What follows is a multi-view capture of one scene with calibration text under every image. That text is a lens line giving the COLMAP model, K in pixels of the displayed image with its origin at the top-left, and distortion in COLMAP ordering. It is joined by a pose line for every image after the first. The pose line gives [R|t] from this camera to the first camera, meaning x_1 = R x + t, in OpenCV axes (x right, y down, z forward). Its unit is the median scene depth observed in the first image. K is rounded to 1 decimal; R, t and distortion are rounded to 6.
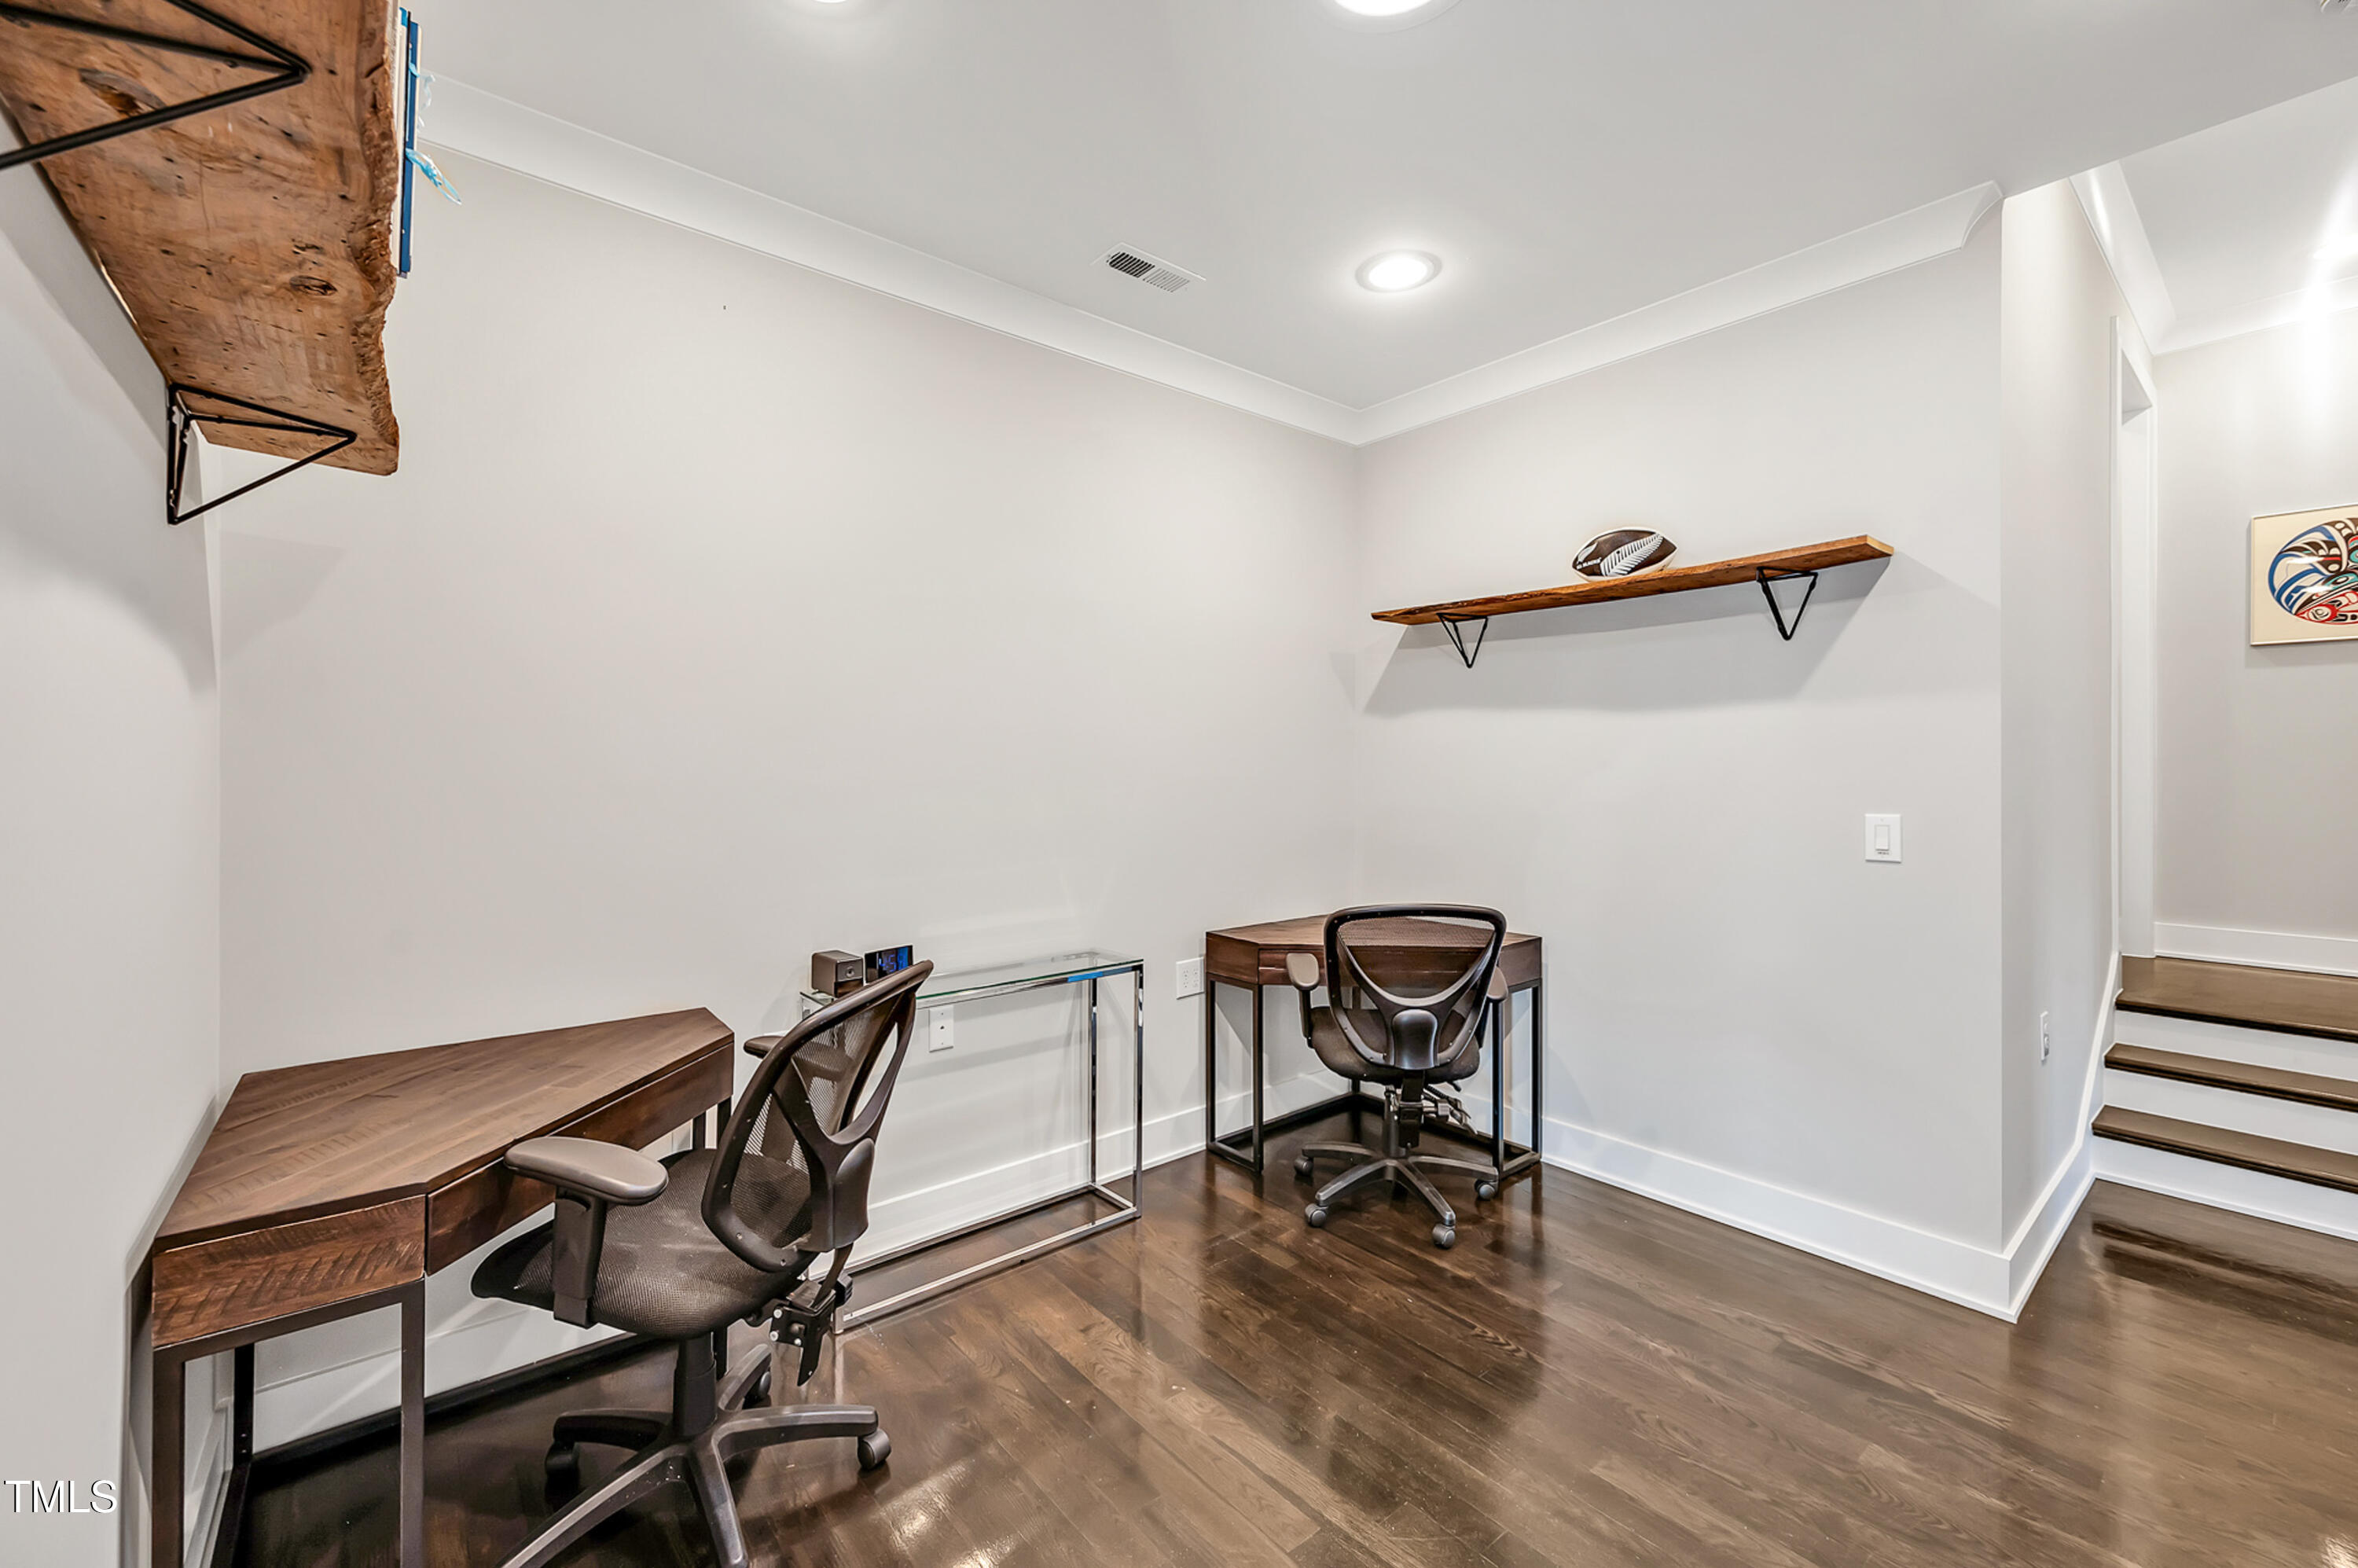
lens RADIAL K [[957.1, 0, 1181.4], [0, 957.1, 776.1], [0, 0, 1]] dist [-0.000131, 0.000324]
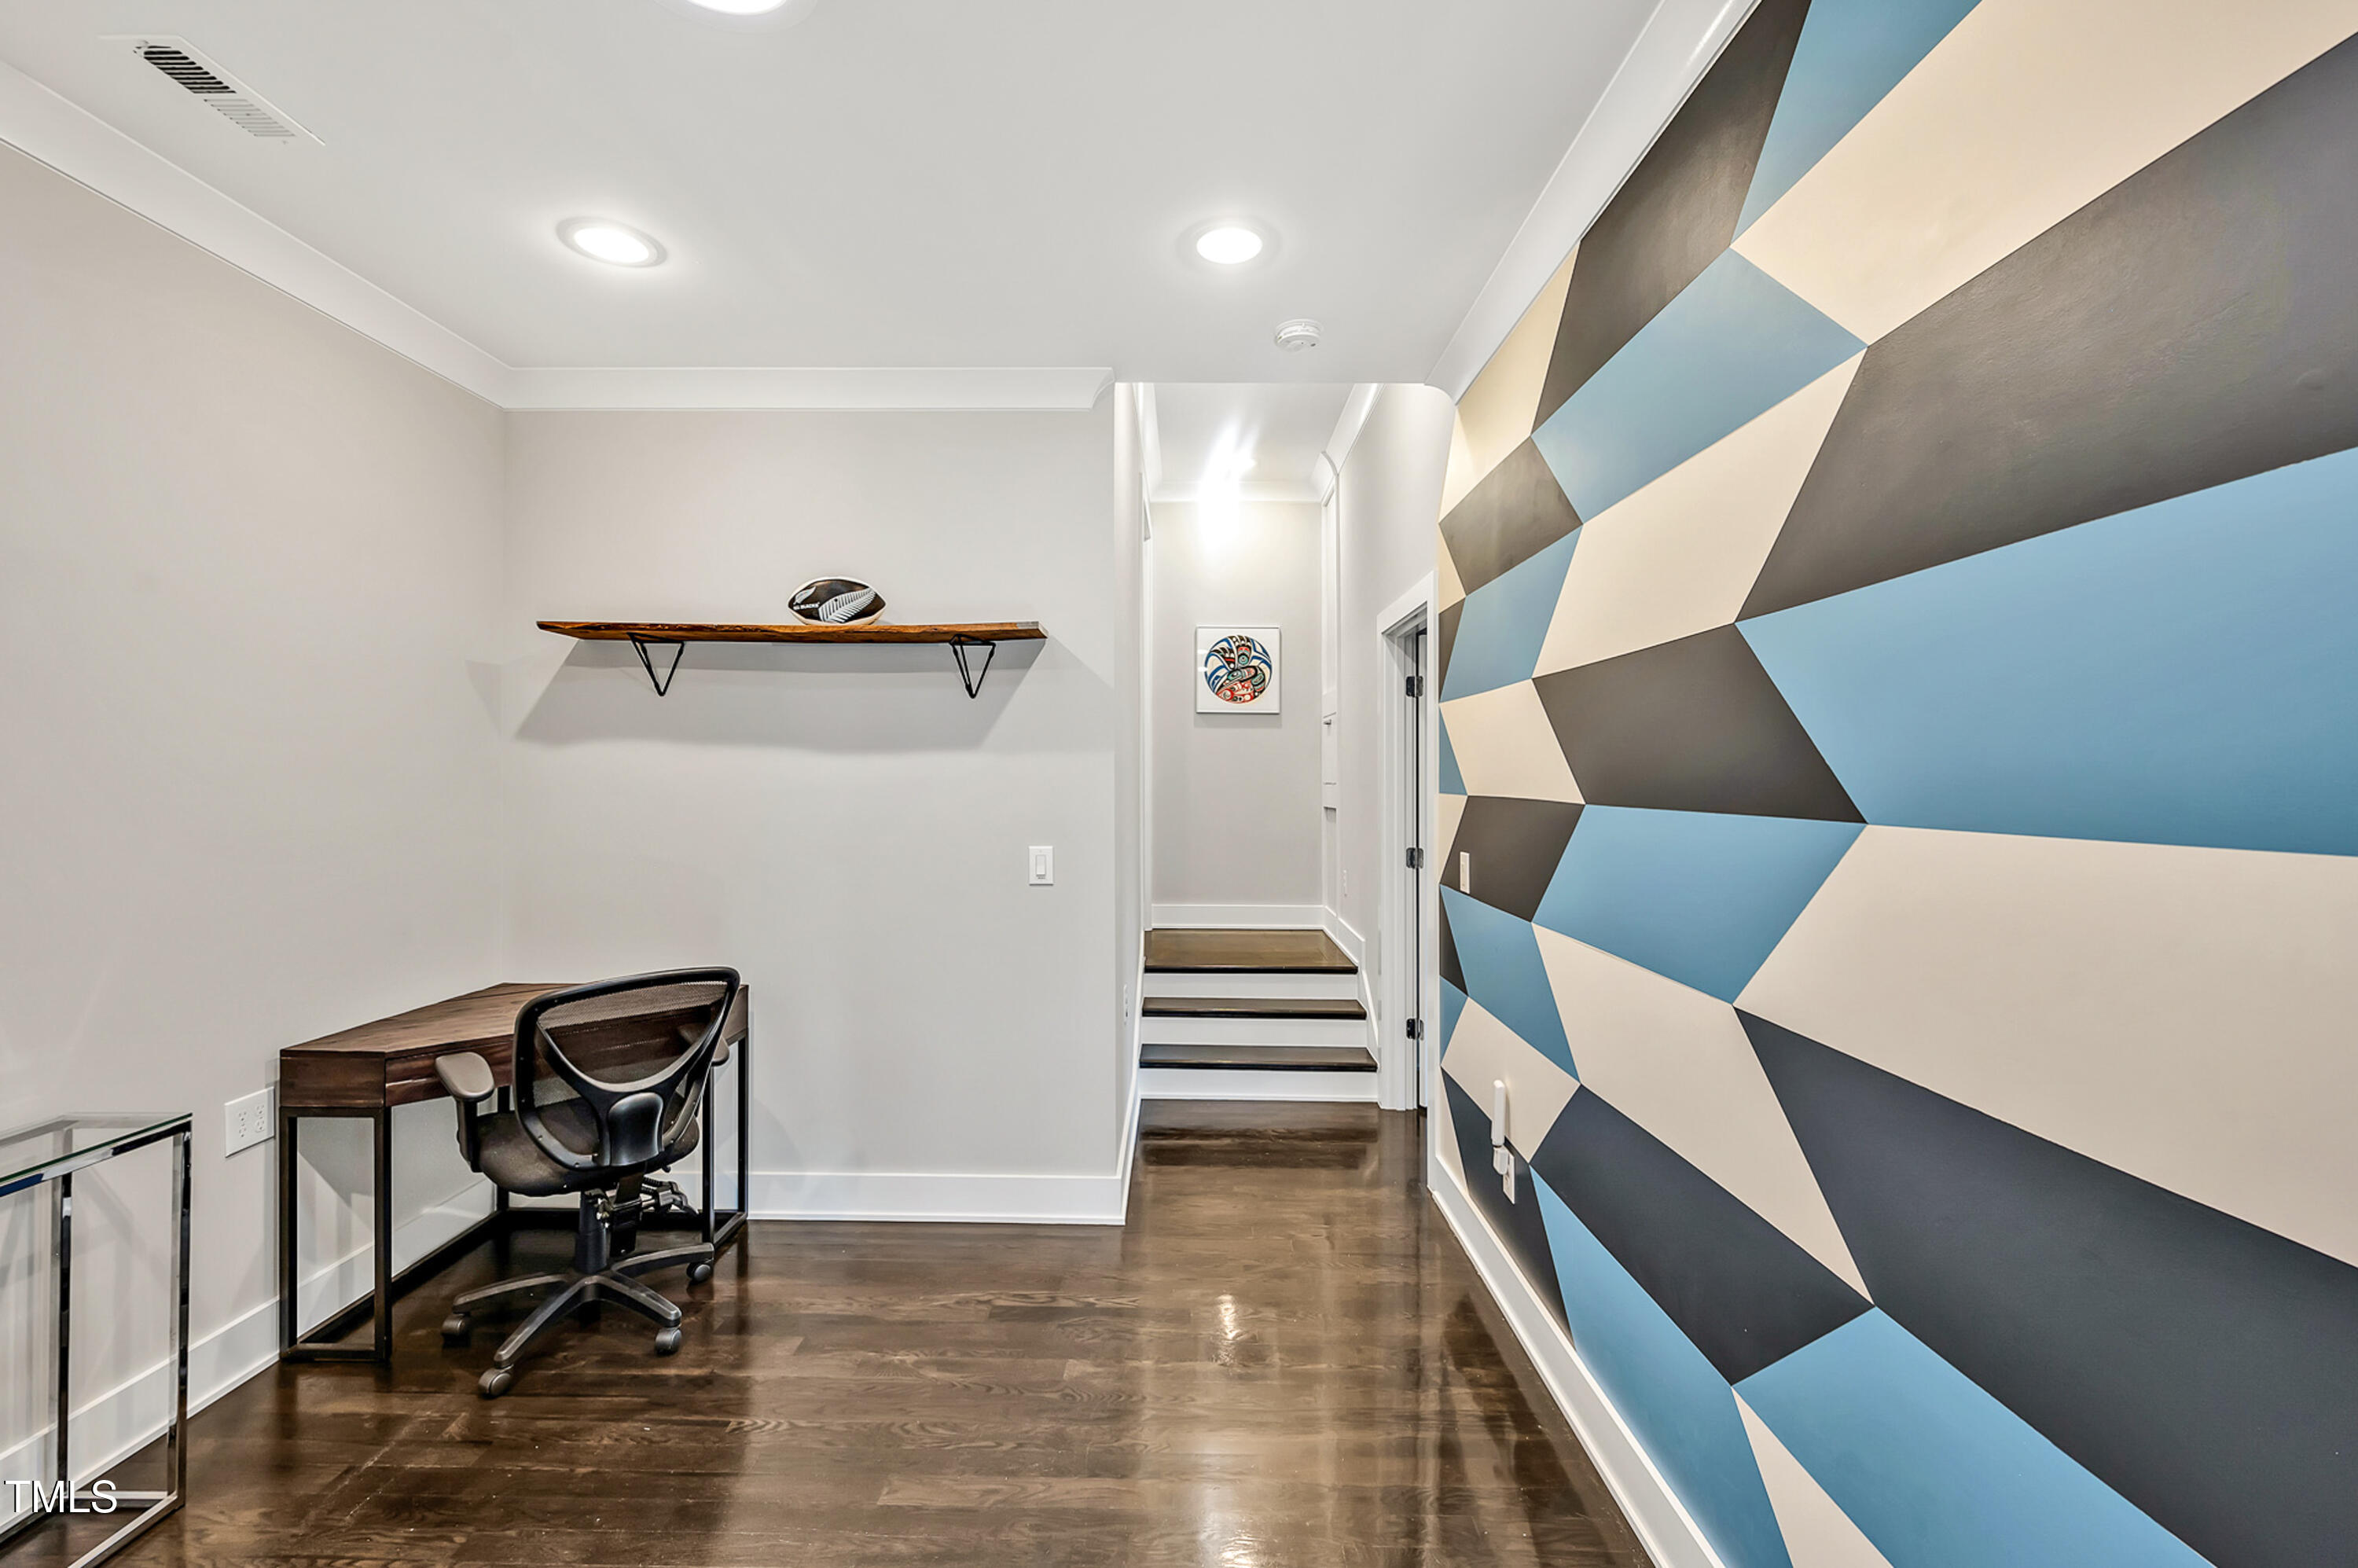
lens RADIAL K [[1002.5, 0, 1169.2], [0, 1002.5, 776.3], [0, 0, 1]] dist [-0.003387, 0.000969]
pose [[0.650438, 0.004662, 0.759545, -0.128178], [0.001639, 0.999970, -0.007541, -0.036604], [-0.759557, 0.006150, 0.650411, 0.030973]]
